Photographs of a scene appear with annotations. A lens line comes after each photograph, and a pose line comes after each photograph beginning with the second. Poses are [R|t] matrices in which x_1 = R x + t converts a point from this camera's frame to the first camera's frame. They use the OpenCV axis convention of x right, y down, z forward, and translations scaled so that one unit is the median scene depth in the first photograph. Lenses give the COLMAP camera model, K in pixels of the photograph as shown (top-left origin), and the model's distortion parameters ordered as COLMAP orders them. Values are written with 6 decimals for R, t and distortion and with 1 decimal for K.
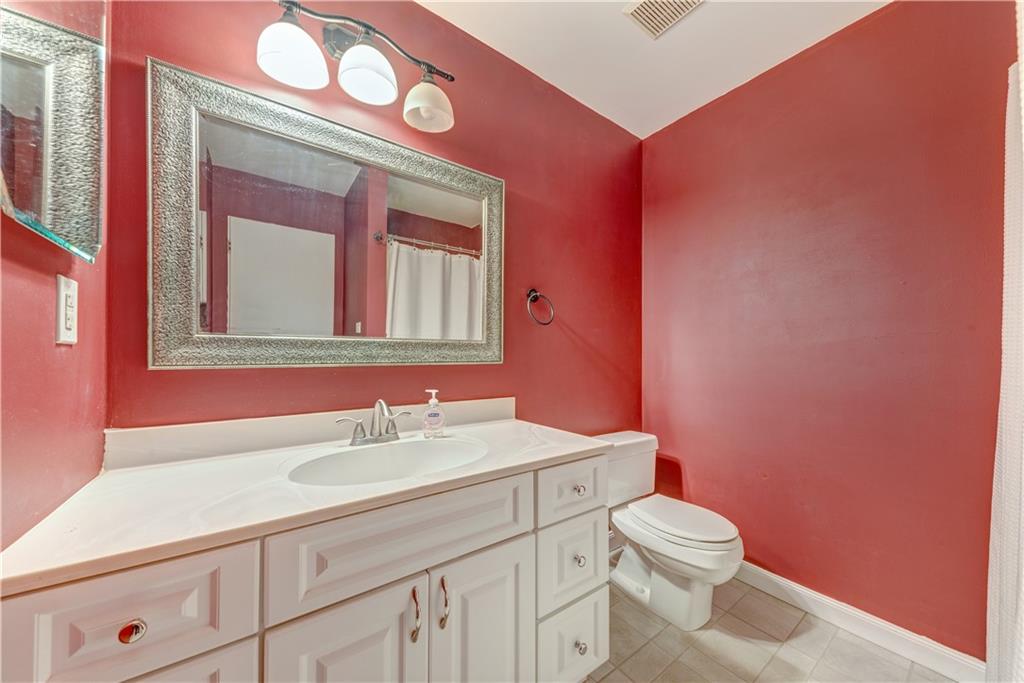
lens RADIAL K [[355.8, 0, 512.7], [0, 355.8, 364.3], [0, 0, 1]] dist [0.000814, -0.006384]
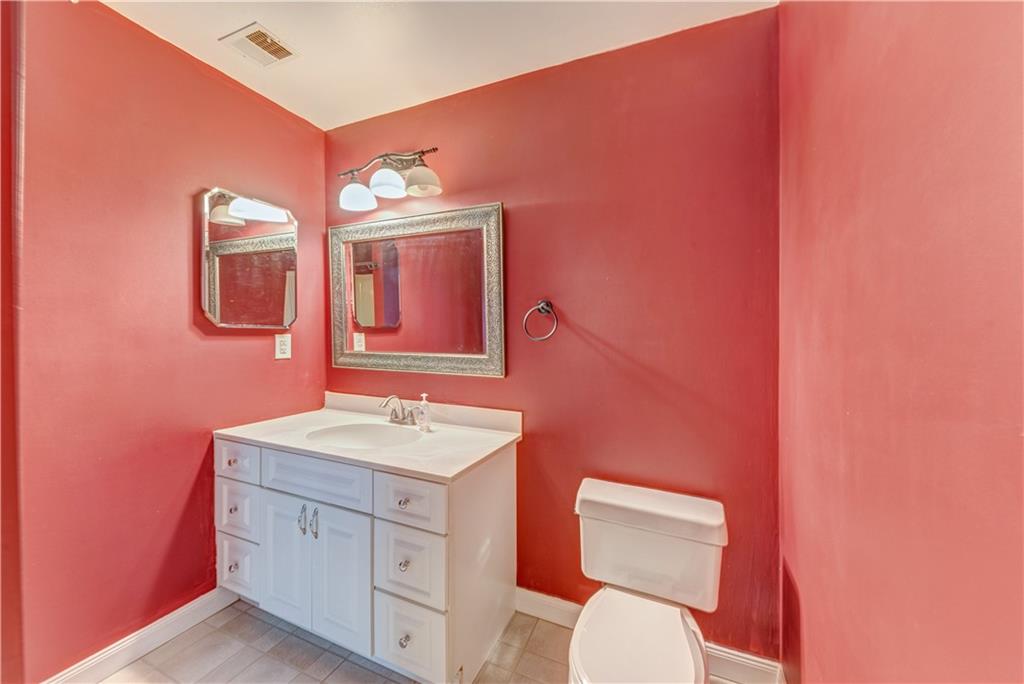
lens RADIAL K [[358.6, 0, 516.2], [0, 358.6, 349.7], [0, 0, 1]] dist [0.010661, -0.005183]
pose [[0.523562, 0.038103, -0.851135, 1.251220], [-0.032835, 0.999160, 0.024532, -0.156967], [0.851355, 0.015103, 0.524373, 0.670690]]
